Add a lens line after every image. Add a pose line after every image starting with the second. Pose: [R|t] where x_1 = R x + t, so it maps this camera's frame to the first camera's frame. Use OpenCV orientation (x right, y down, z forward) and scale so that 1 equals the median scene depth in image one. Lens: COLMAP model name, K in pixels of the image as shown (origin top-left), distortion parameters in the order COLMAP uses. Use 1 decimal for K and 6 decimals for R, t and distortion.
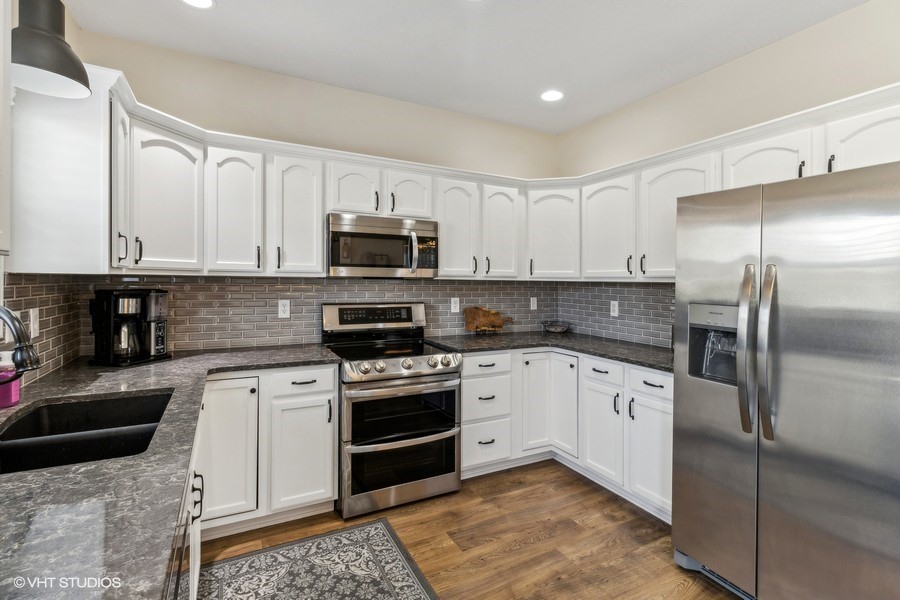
lens RADIAL K [[422.9, 0, 452.7], [0, 422.9, 283.8], [0, 0, 1]] dist [0.002483, 0.000199]
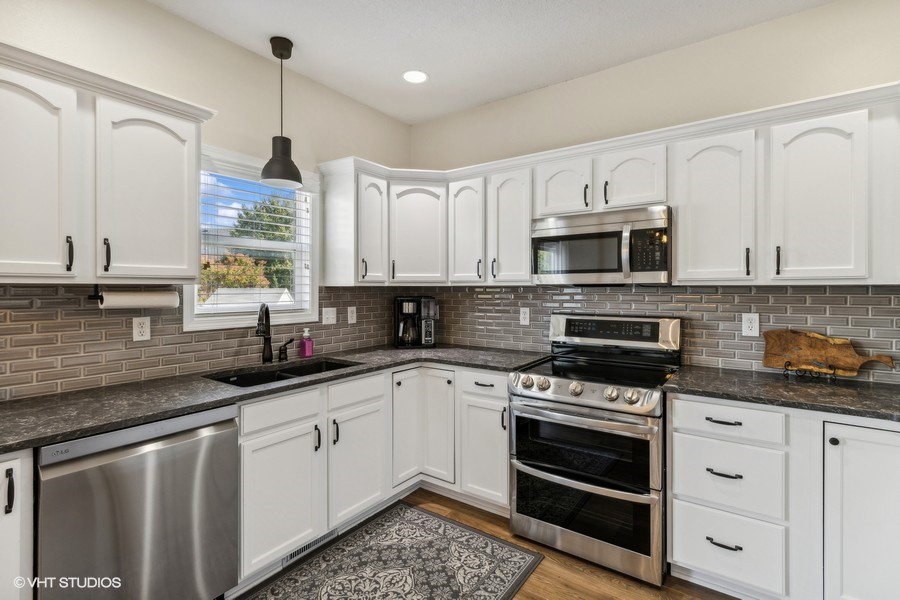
lens RADIAL K [[426.3, 0, 451.1], [0, 426.3, 295.5], [0, 0, 1]] dist [0.000224, -0.000345]
pose [[0.454229, 0.003350, -0.890879, 0.530164], [0.000296, 0.999992, 0.003911, 0.004284], [0.890885, -0.002040, 0.454225, 0.411694]]
